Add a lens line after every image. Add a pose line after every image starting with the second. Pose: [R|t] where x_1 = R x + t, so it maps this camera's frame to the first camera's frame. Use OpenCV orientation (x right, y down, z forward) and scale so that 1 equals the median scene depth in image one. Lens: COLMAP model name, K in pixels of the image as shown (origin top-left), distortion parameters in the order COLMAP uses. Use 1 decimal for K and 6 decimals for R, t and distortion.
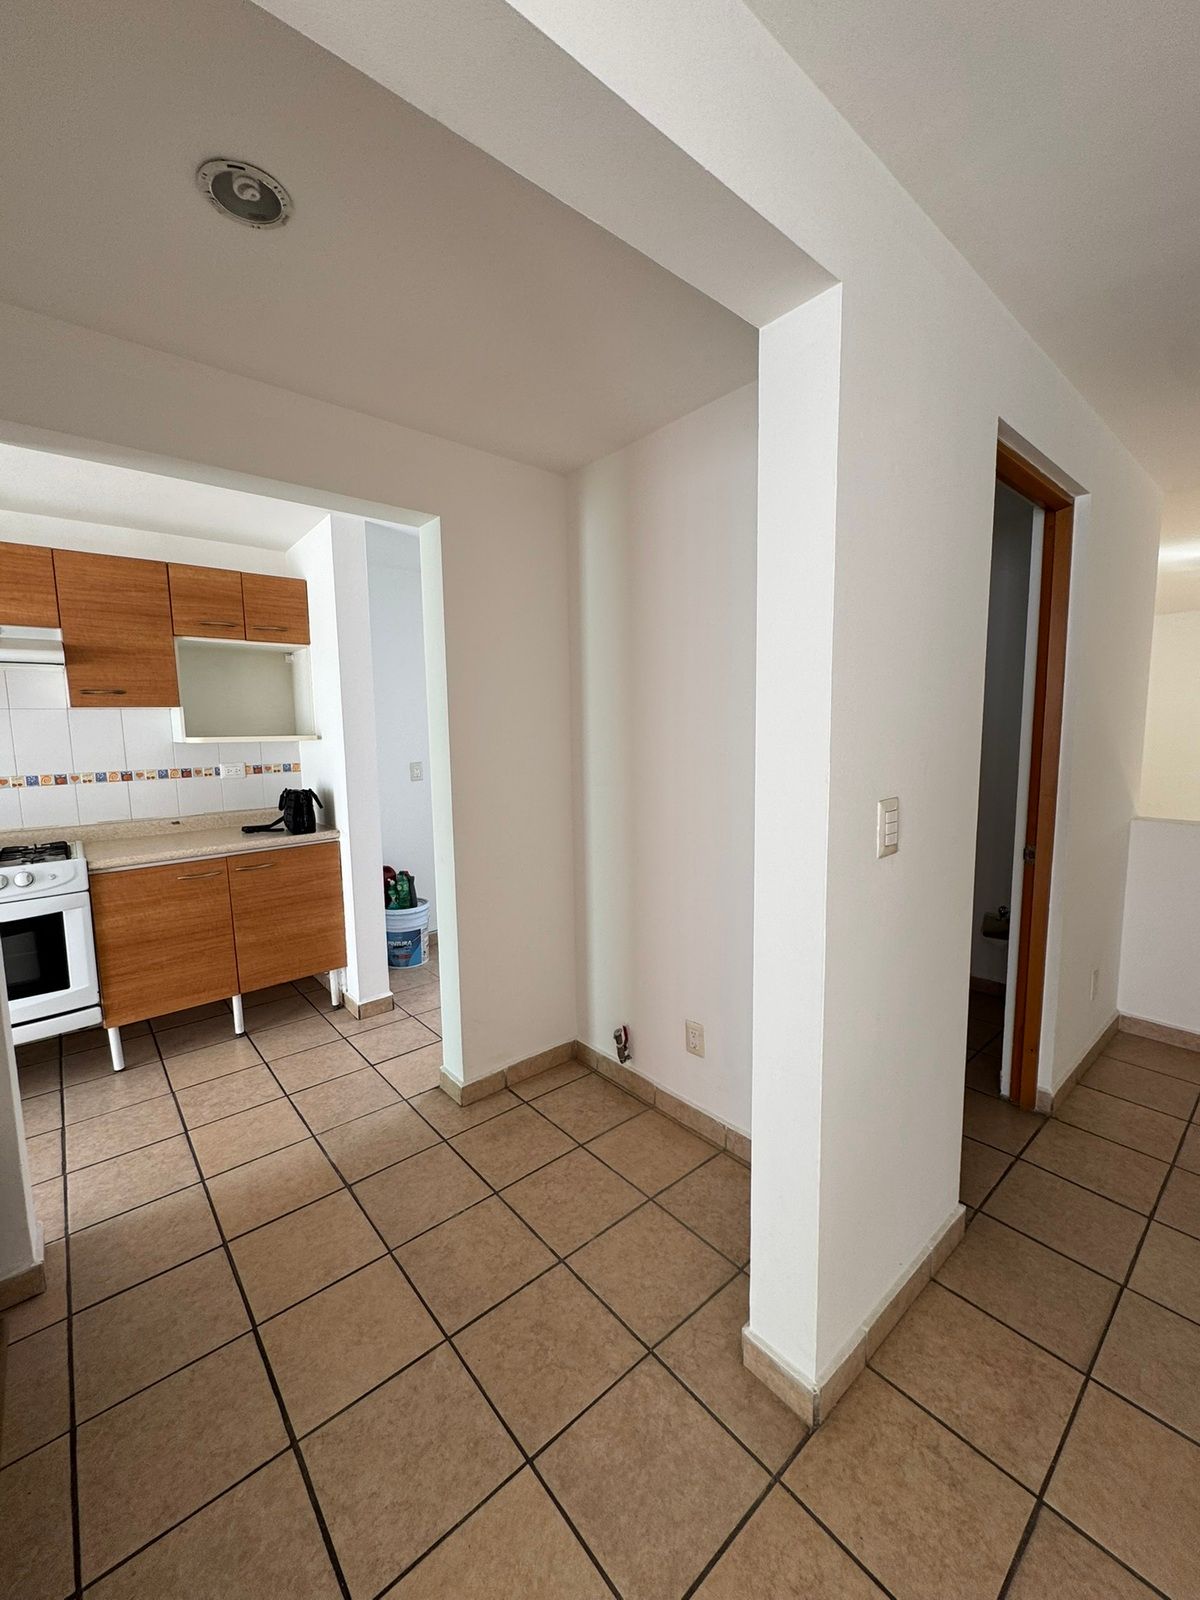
lens RADIAL K [[638.6, 0, 600.0], [0, 638.6, 797.4], [0, 0, 1]] dist [-0.013509, 0.000199]
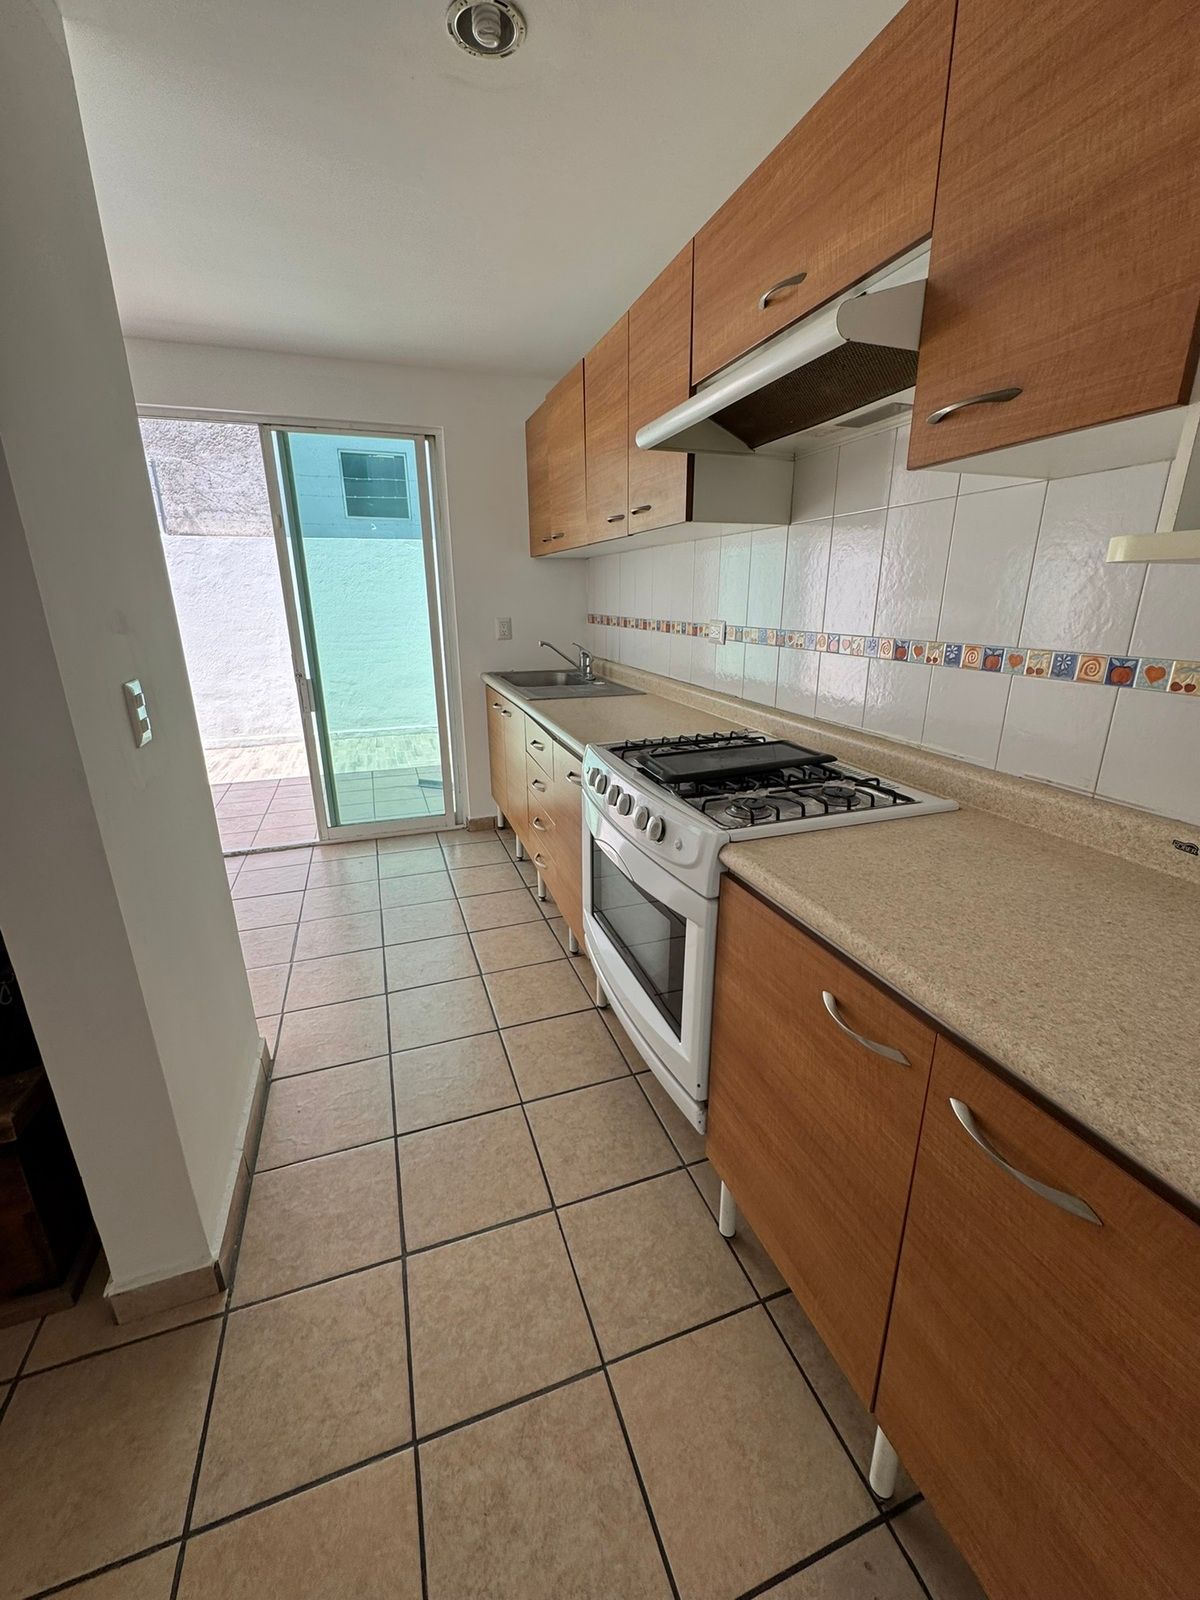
lens RADIAL K [[638.6, 0, 602.8], [0, 638.6, 806.4], [0, 0, 1]] dist [-0.013509, 0.000199]
pose [[-0.344962, 0.287894, -0.893374, -0.333830], [-0.107865, 0.933334, 0.342422, -0.056095], [0.932398, 0.214487, -0.290911, 0.906244]]
